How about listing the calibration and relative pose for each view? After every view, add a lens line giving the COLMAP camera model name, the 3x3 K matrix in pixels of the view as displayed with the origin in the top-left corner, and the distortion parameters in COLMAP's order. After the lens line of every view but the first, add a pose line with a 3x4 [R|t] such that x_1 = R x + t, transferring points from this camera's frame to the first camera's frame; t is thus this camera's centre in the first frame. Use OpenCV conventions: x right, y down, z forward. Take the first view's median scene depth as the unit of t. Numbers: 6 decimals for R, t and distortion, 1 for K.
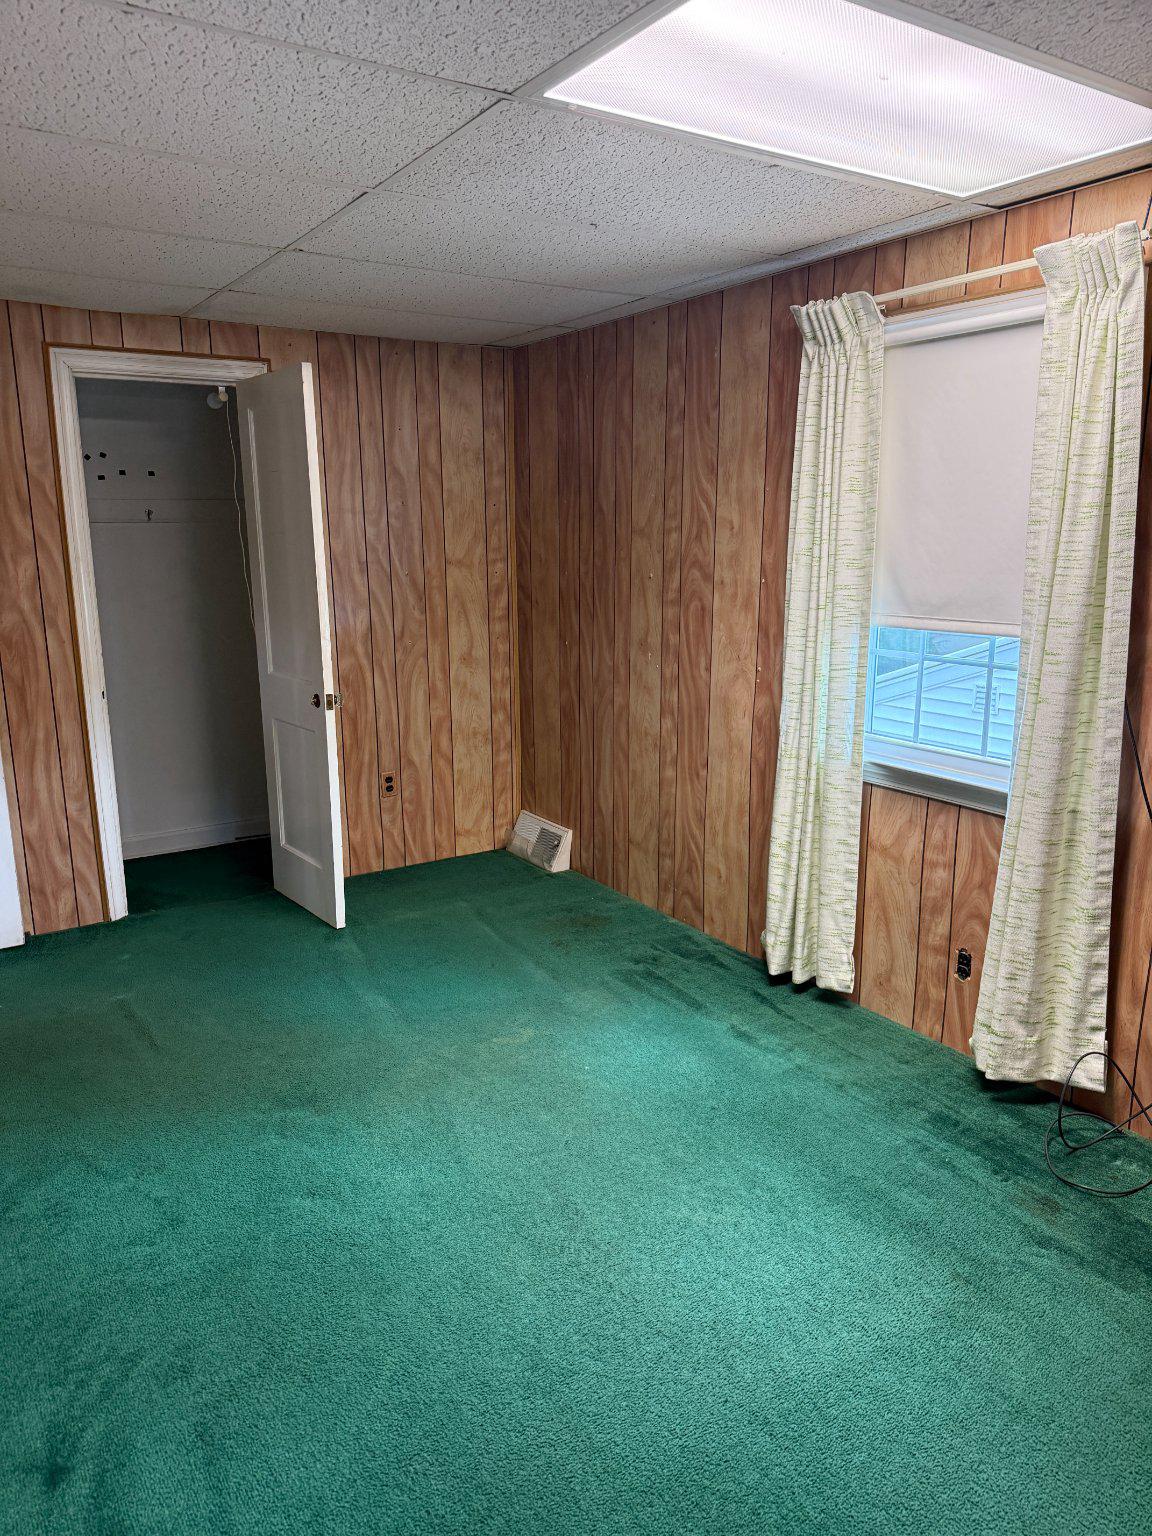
lens RADIAL K [[1075.5, 0, 586.5], [0, 1075.5, 774.2], [0, 0, 1]] dist [0.060007, -0.078391]
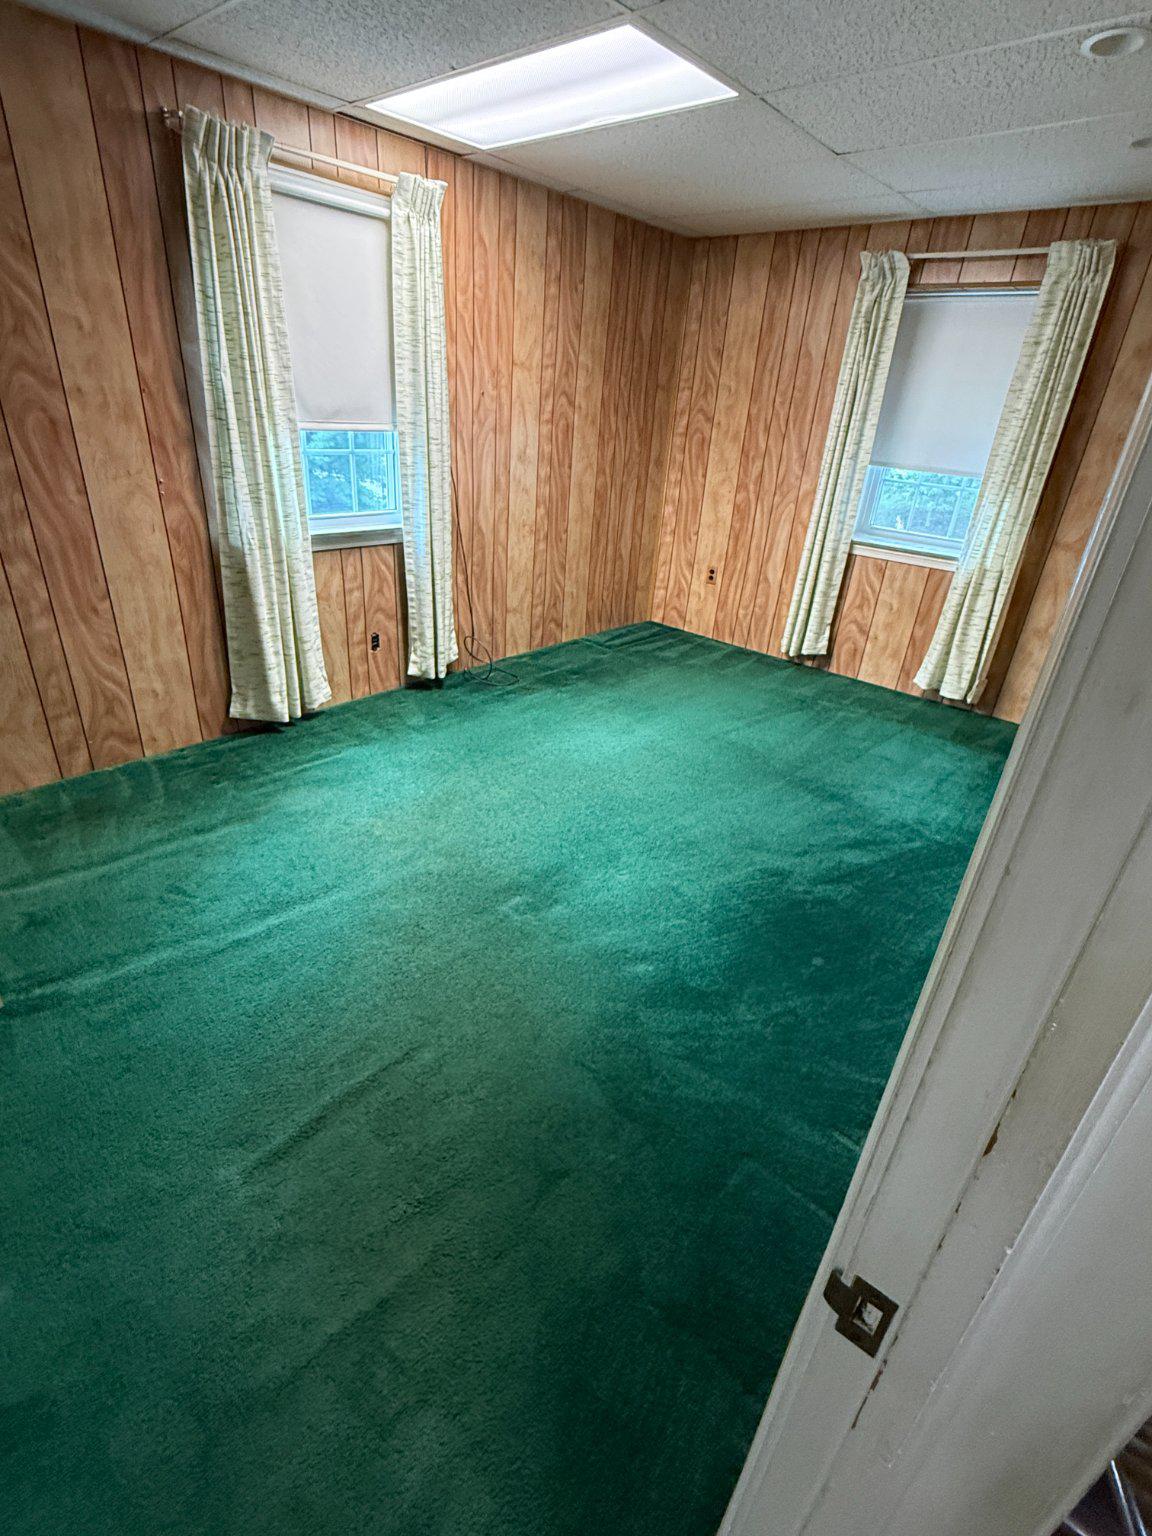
lens RADIAL K [[737.5, 0, 591.4], [0, 737.5, 773.4], [0, 0, 1]] dist [-0.005117, -0.000665]
pose [[-0.288051, -0.453613, 0.843363, -0.787859], [0.132607, 0.853312, 0.504256, -0.180302], [-0.948389, 0.257087, -0.185645, 0.903447]]
